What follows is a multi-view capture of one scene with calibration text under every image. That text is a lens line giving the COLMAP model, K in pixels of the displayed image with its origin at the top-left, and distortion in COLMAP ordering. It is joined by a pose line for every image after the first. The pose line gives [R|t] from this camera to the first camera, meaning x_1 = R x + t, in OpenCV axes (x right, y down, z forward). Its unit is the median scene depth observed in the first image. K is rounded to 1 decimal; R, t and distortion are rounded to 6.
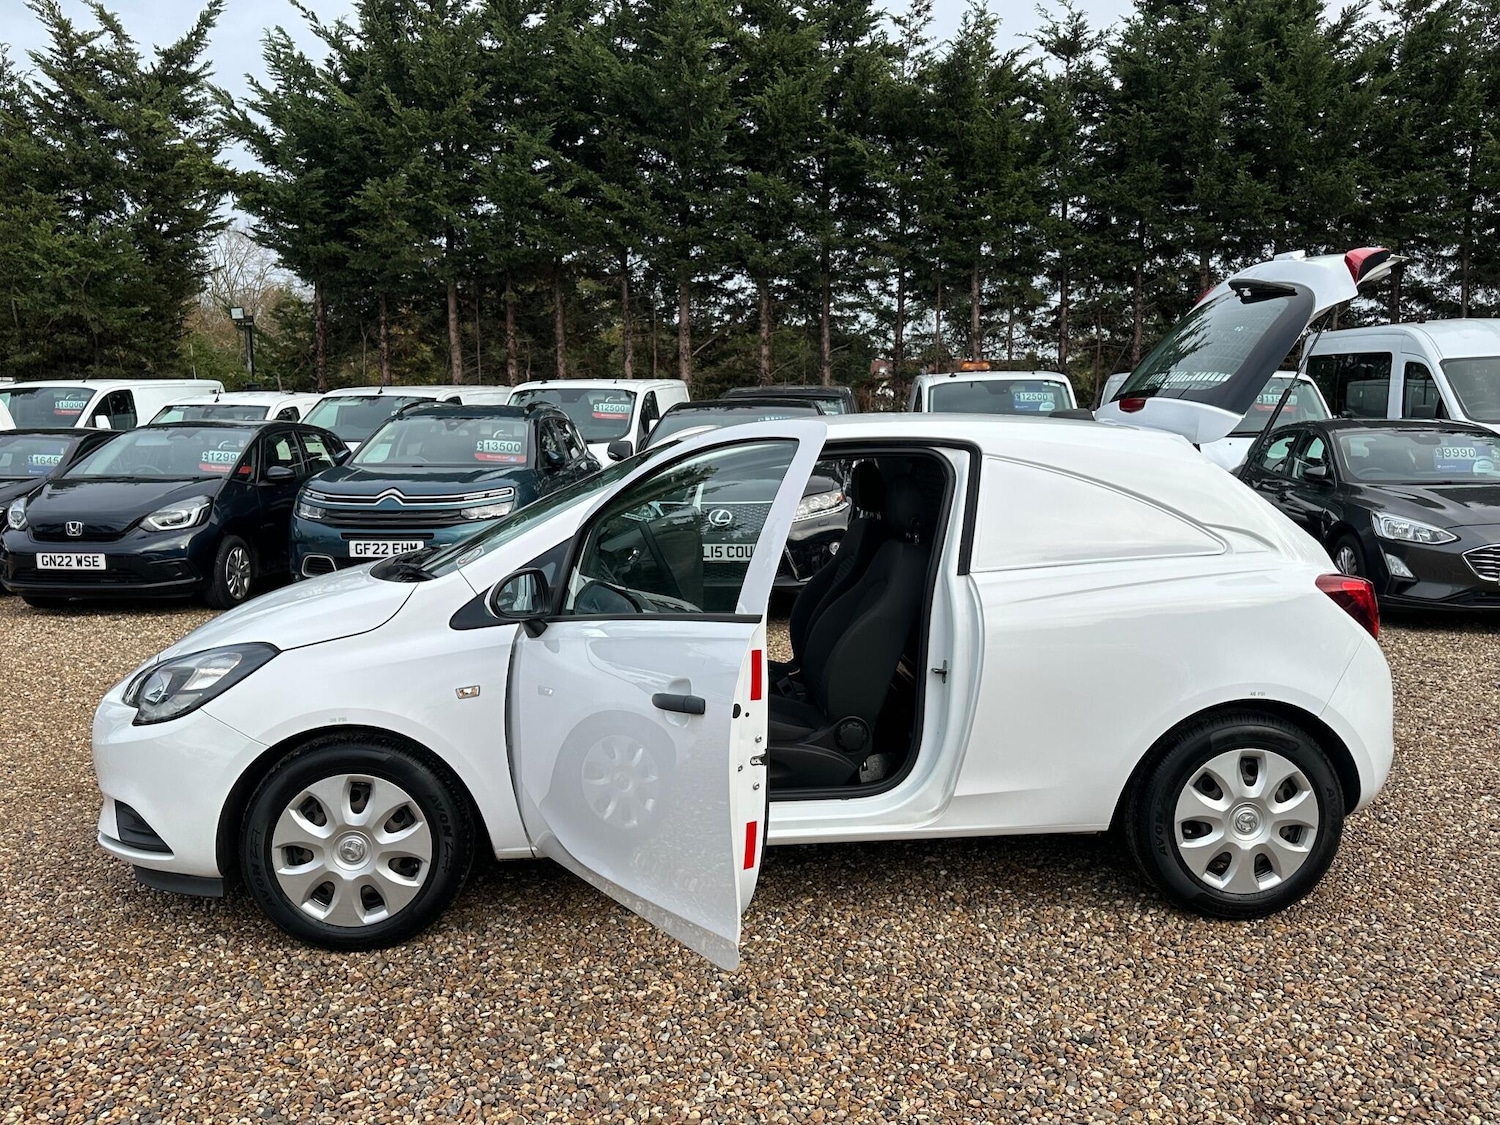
lens RADIAL K [[1325.1, 0, 751.2], [0, 1325.1, 563.4], [0, 0, 1]] dist [0.097779, -0.154160]
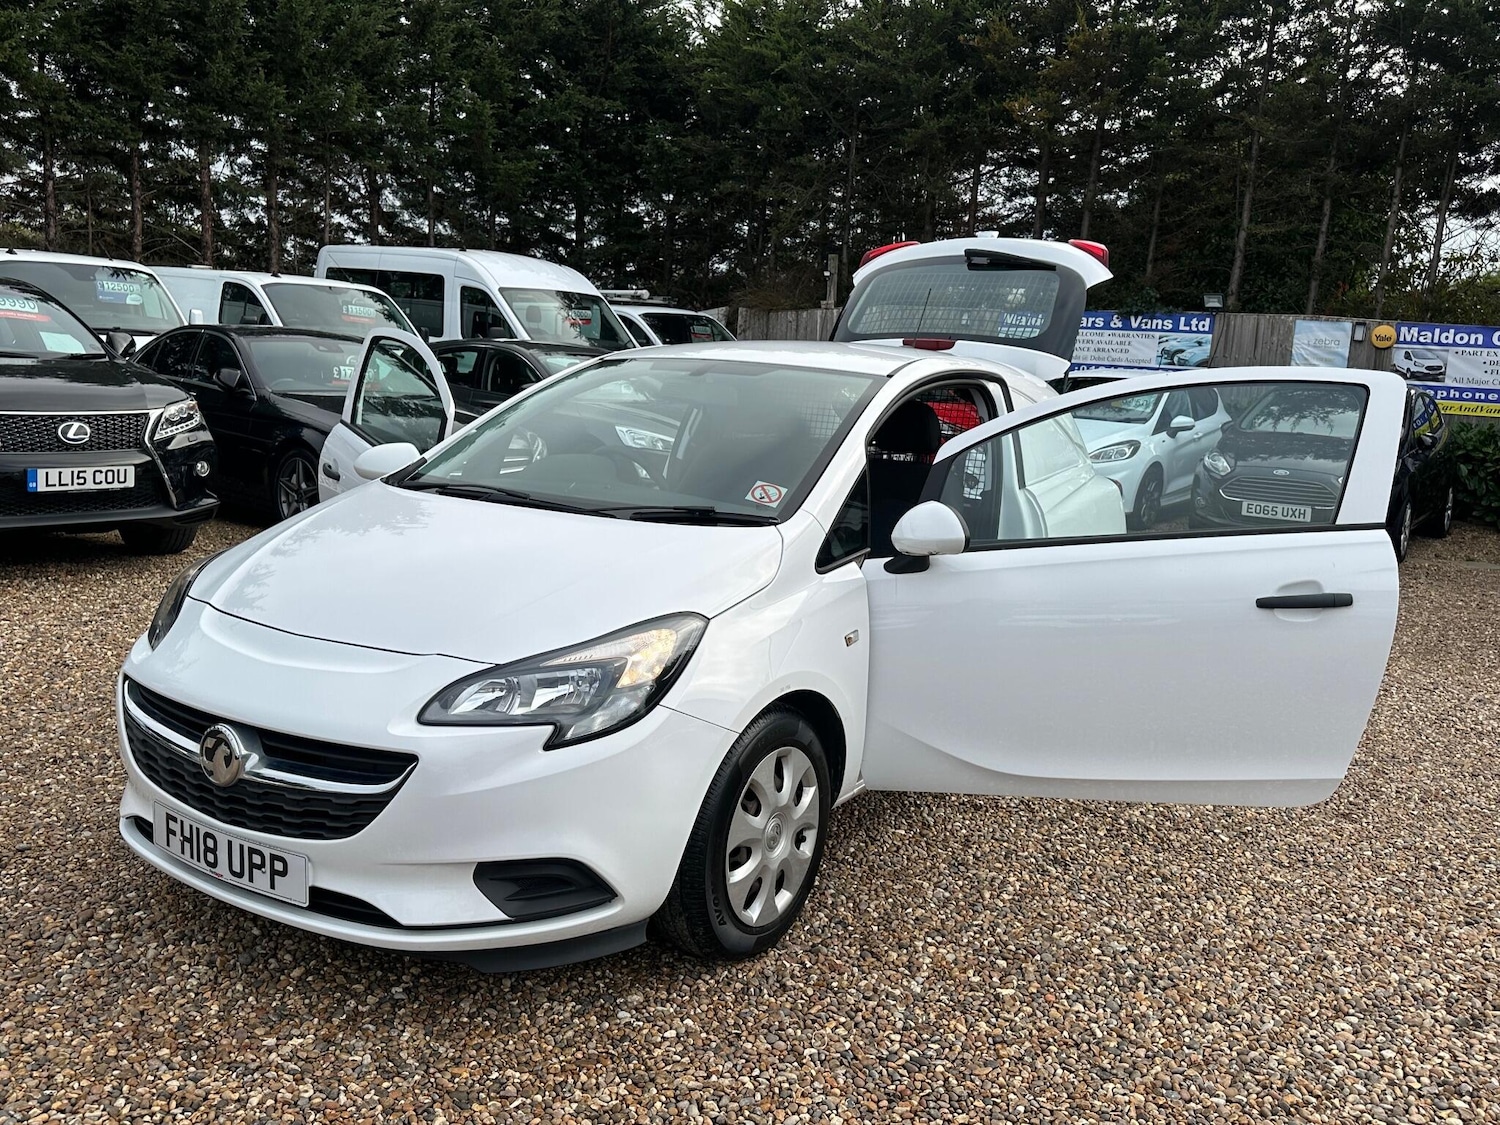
lens RADIAL K [[1344.5, 0, 750.9], [0, 1344.5, 546.4], [0, 0, 1]] dist [0.111156, -0.228418]
pose [[0.561998, -0.077029, 0.823544, -0.458084], [0.027549, 0.996845, 0.074439, -0.017114], [-0.826680, -0.019147, 0.562347, 0.237904]]
